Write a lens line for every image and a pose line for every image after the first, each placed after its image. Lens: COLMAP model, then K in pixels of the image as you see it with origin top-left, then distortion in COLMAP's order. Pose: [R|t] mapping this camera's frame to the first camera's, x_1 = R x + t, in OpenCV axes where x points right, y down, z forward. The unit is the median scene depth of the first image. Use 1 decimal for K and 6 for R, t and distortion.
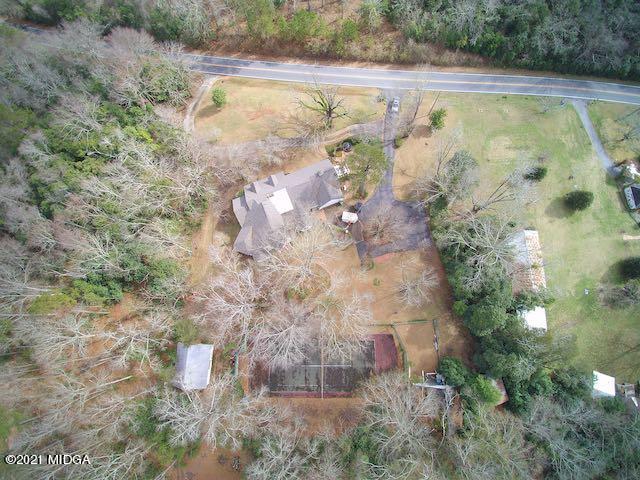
lens RADIAL K [[290.3, 0, 328.5], [0, 290.3, 242.8], [0, 0, 1]] dist [-0.030543, -0.016703]
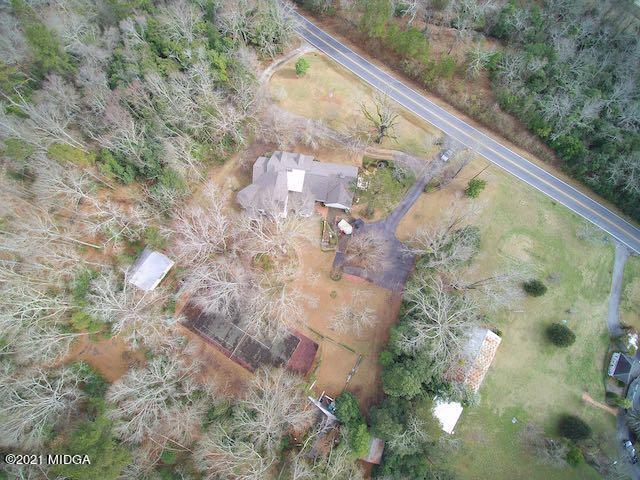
lens RADIAL K [[290.3, 0, 328.5], [0, 290.3, 242.8], [0, 0, 1]] dist [-0.030543, -0.016703]
pose [[0.849623, 0.518618, -0.095788, 0.153270], [-0.517931, 0.854752, 0.033869, -0.045012], [0.099440, 0.020835, 0.994825, -0.025068]]
